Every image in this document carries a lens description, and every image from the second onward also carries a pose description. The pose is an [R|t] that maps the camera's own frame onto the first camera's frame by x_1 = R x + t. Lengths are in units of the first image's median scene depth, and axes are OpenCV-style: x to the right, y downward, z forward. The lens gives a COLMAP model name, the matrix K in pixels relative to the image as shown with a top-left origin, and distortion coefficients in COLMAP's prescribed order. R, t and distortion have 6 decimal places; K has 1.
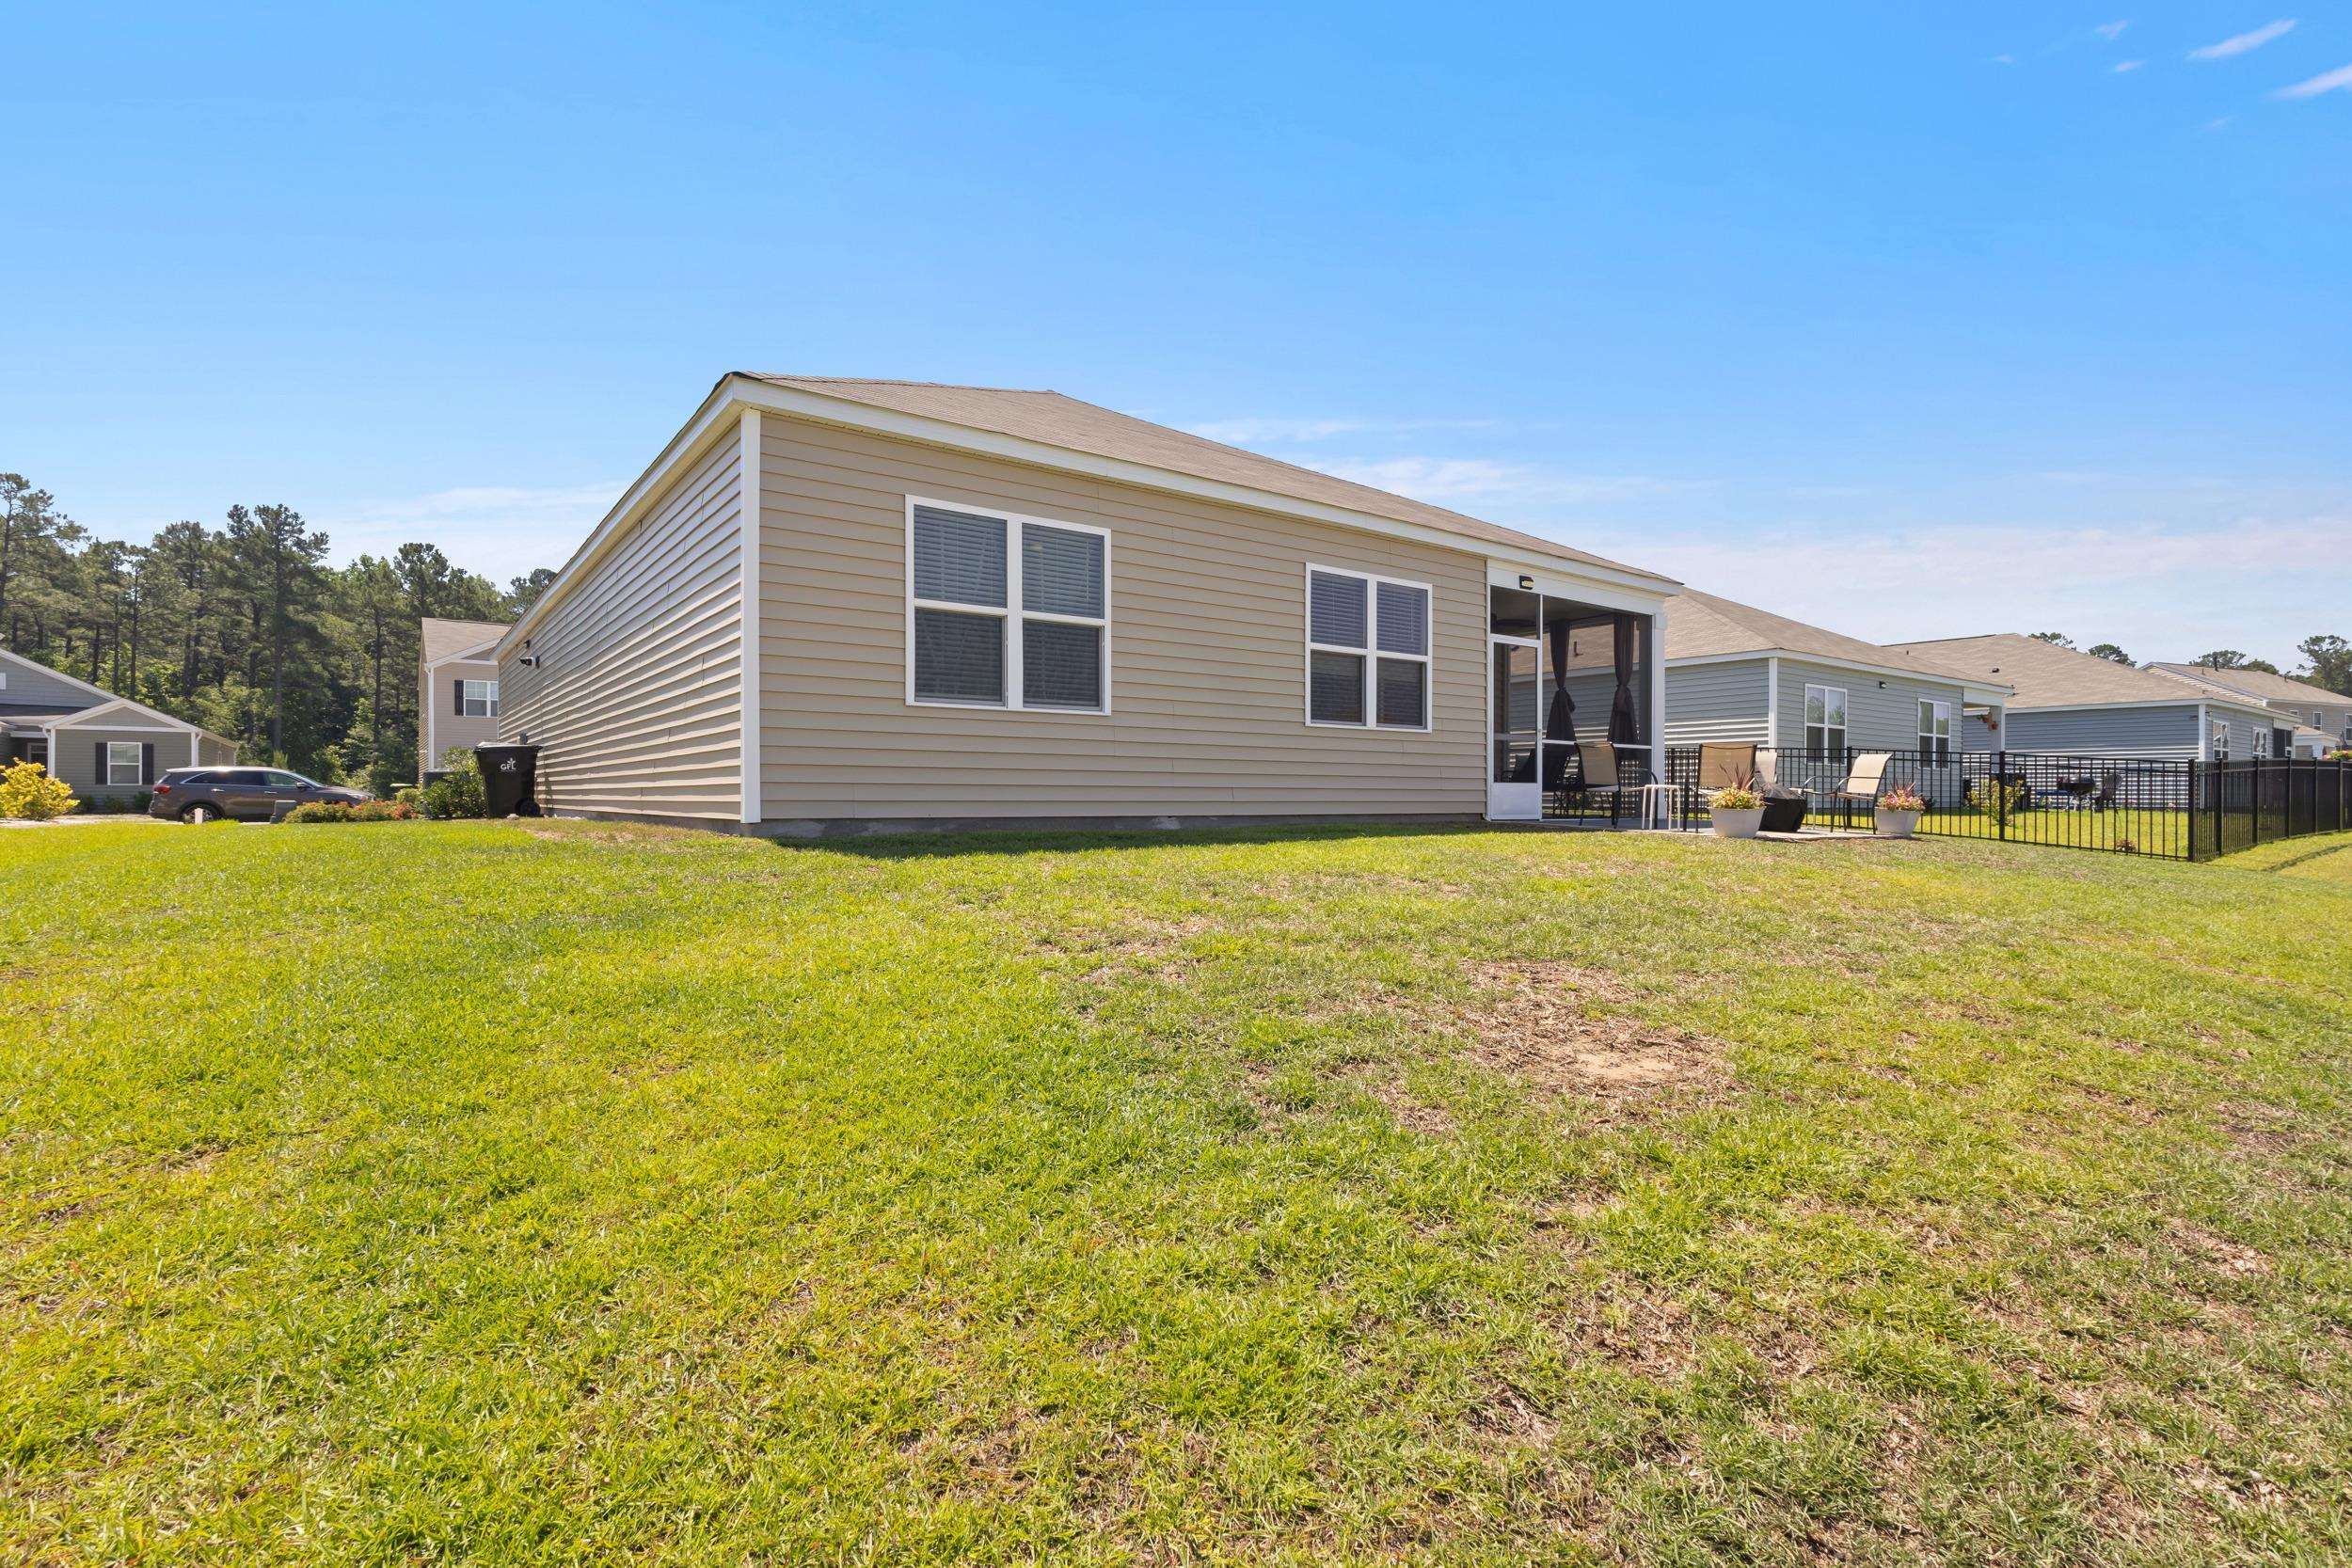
lens RADIAL K [[1064.5, 0, 1200.2], [0, 1064.5, 800.6], [0, 0, 1]] dist [0.000955, 0.000287]
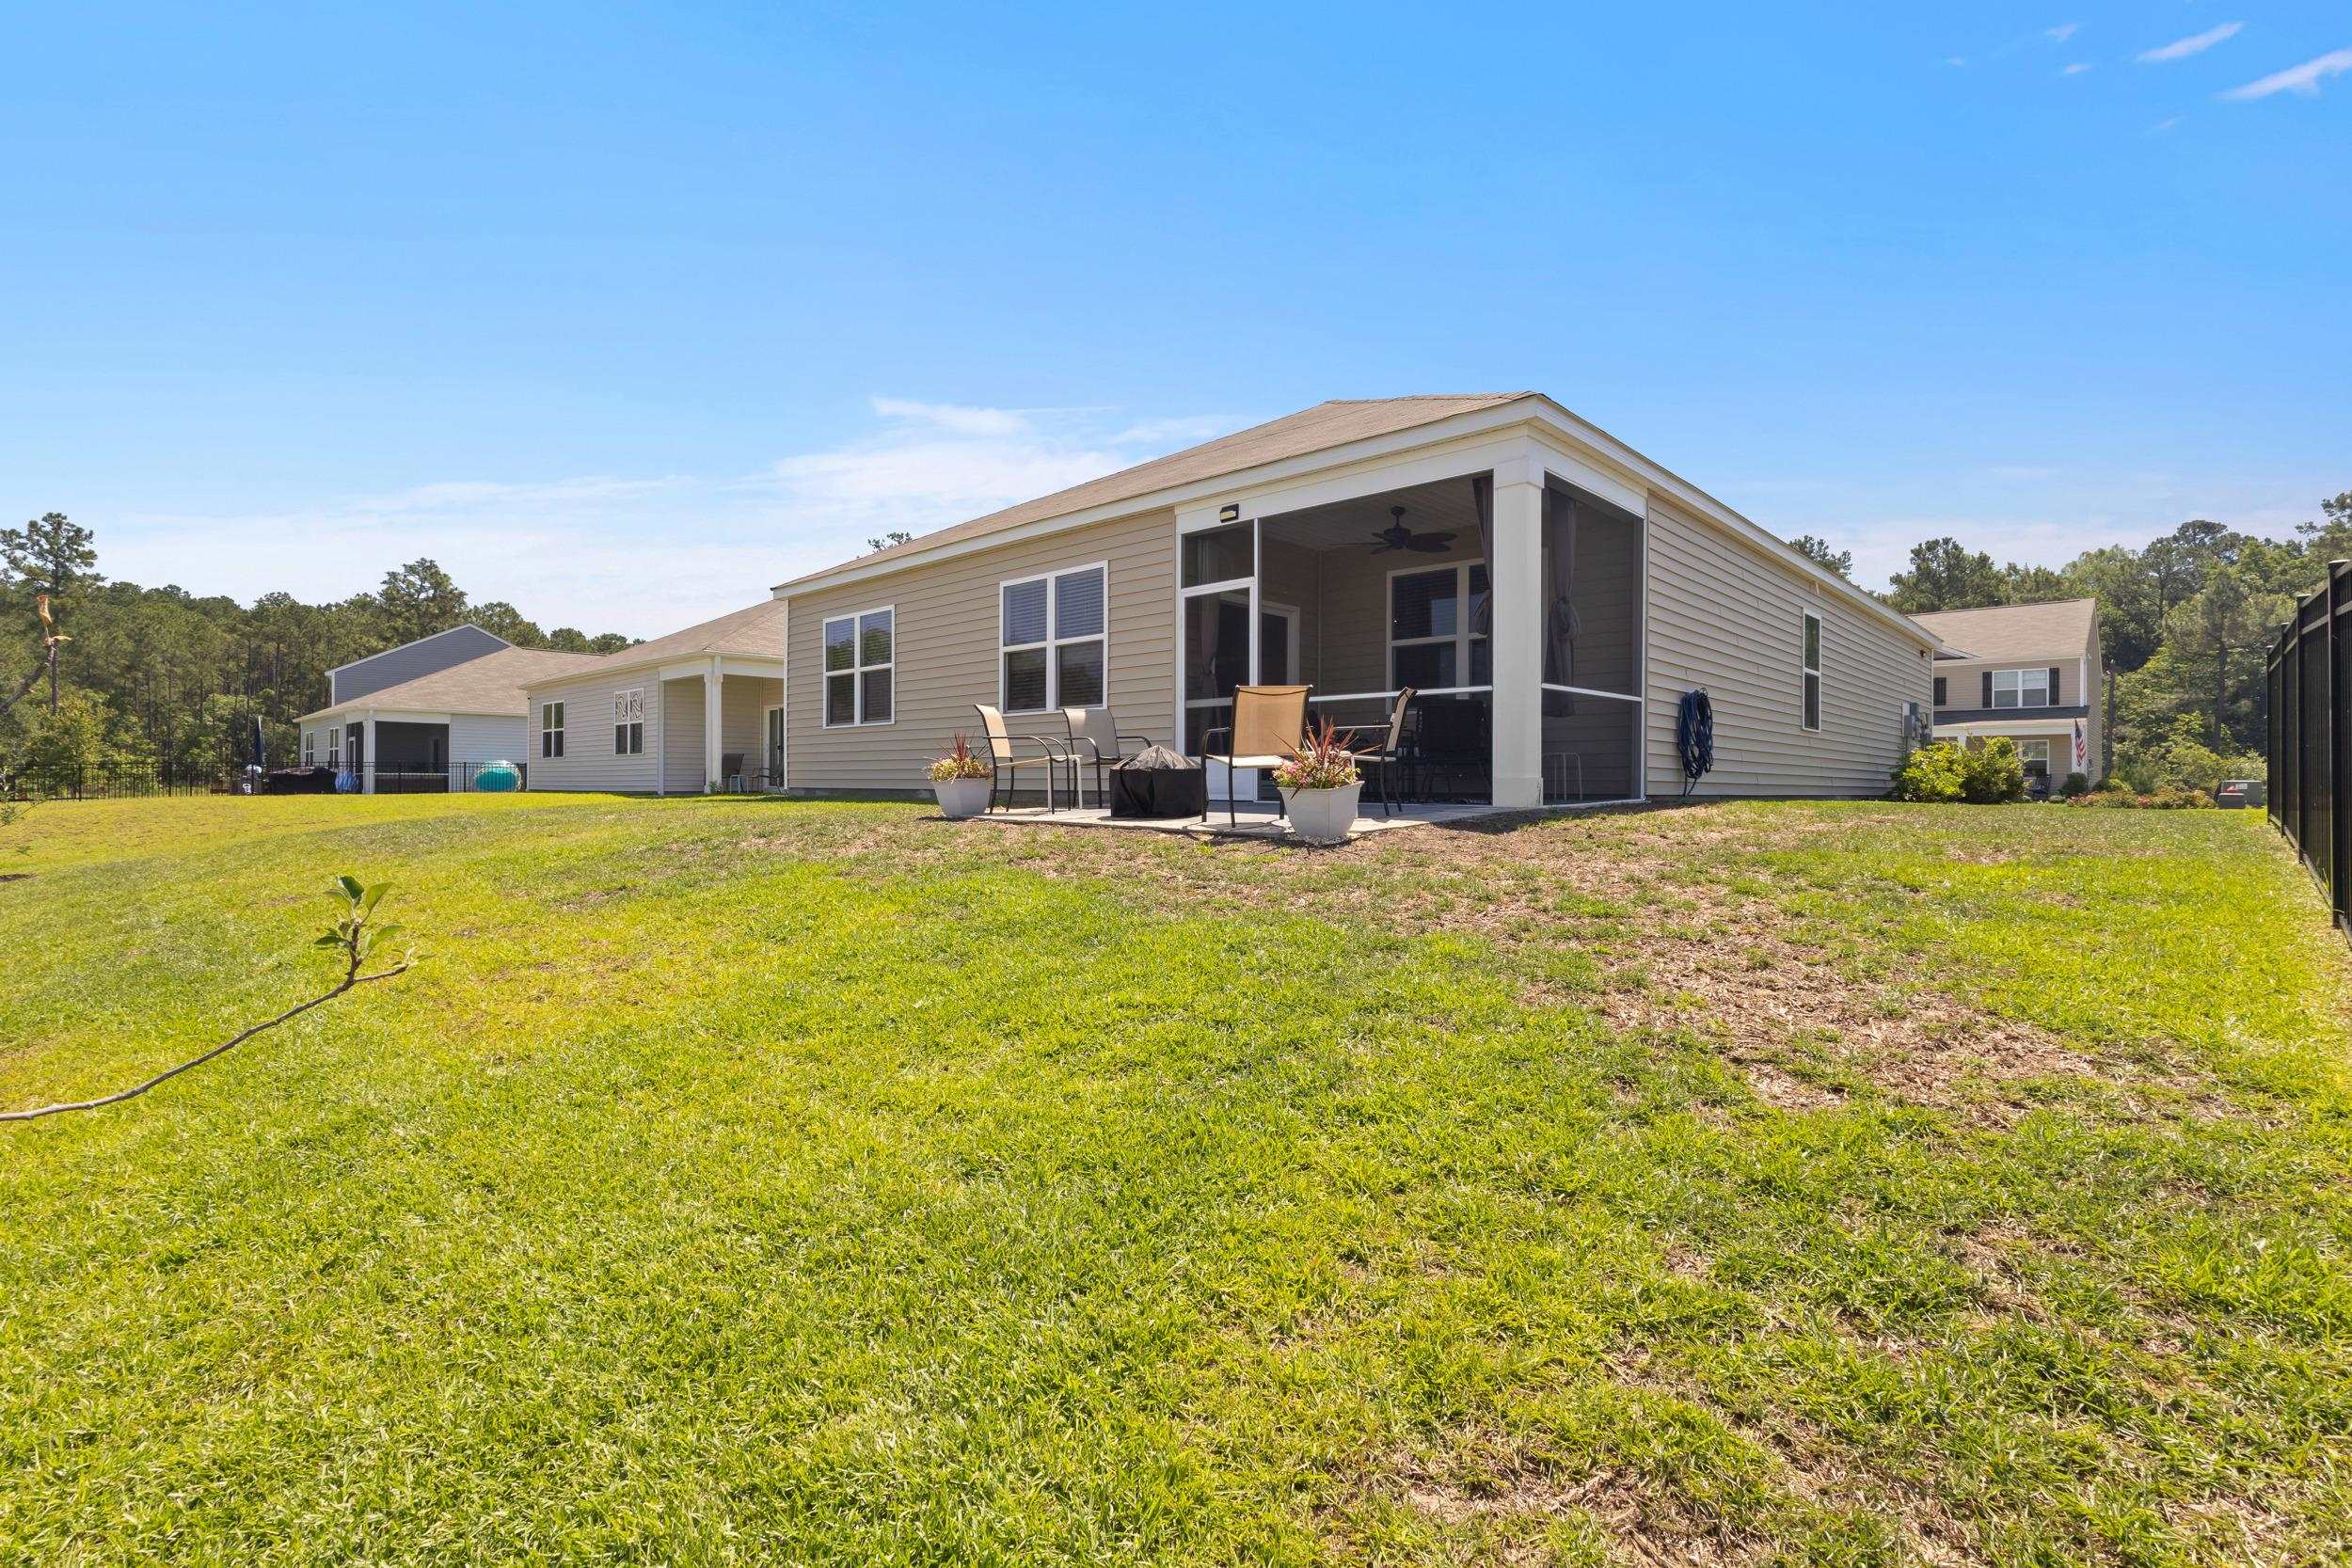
lens RADIAL K [[1064.5, 0, 1186.0], [0, 1064.5, 786.7], [0, 0, 1]] dist [0.000955, 0.000287]
pose [[0.207389, 0.009026, -0.978217, 1.311088], [0.008467, 0.999903, 0.011021, -0.000088], [0.978222, -0.010568, 0.207293, 0.928897]]
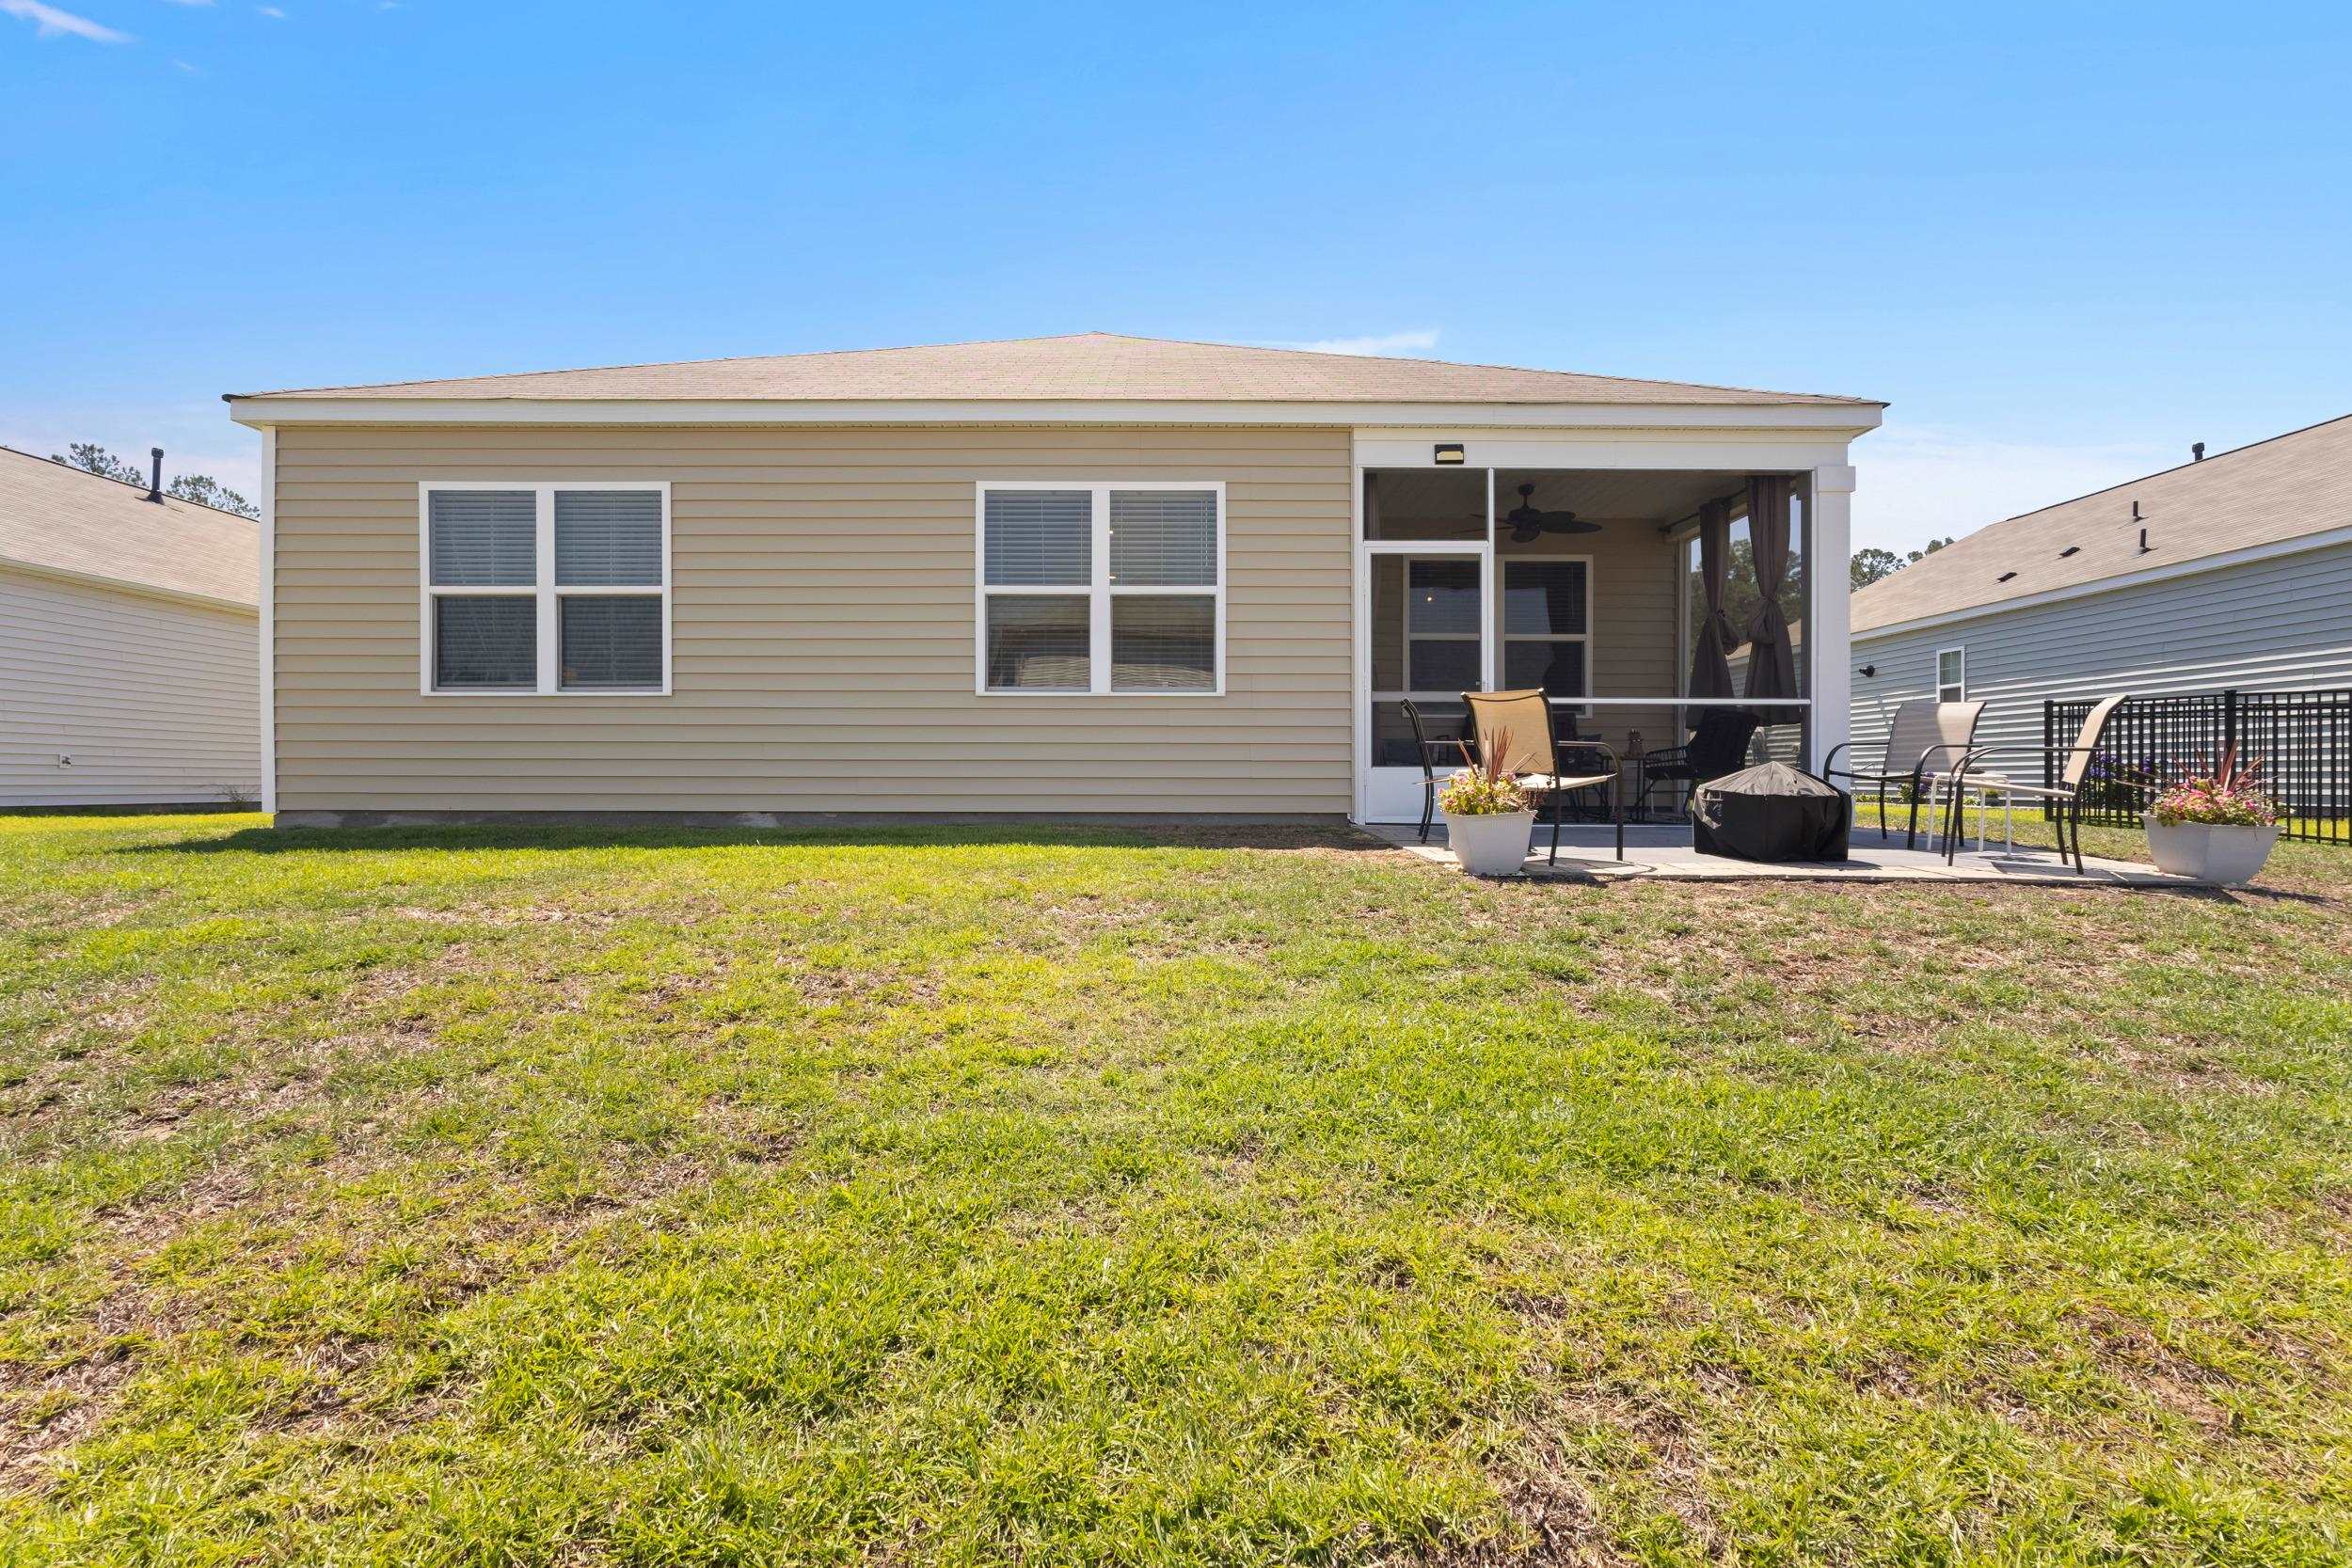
lens RADIAL K [[1064.5, 0, 1181.9], [0, 1064.5, 778.4], [0, 0, 1]] dist [0.000955, 0.000287]
pose [[0.811005, -0.006668, -0.585001, 0.643828], [-0.002126, 0.999895, -0.014345, -0.000808], [0.585035, 0.012878, 0.810906, 0.458872]]
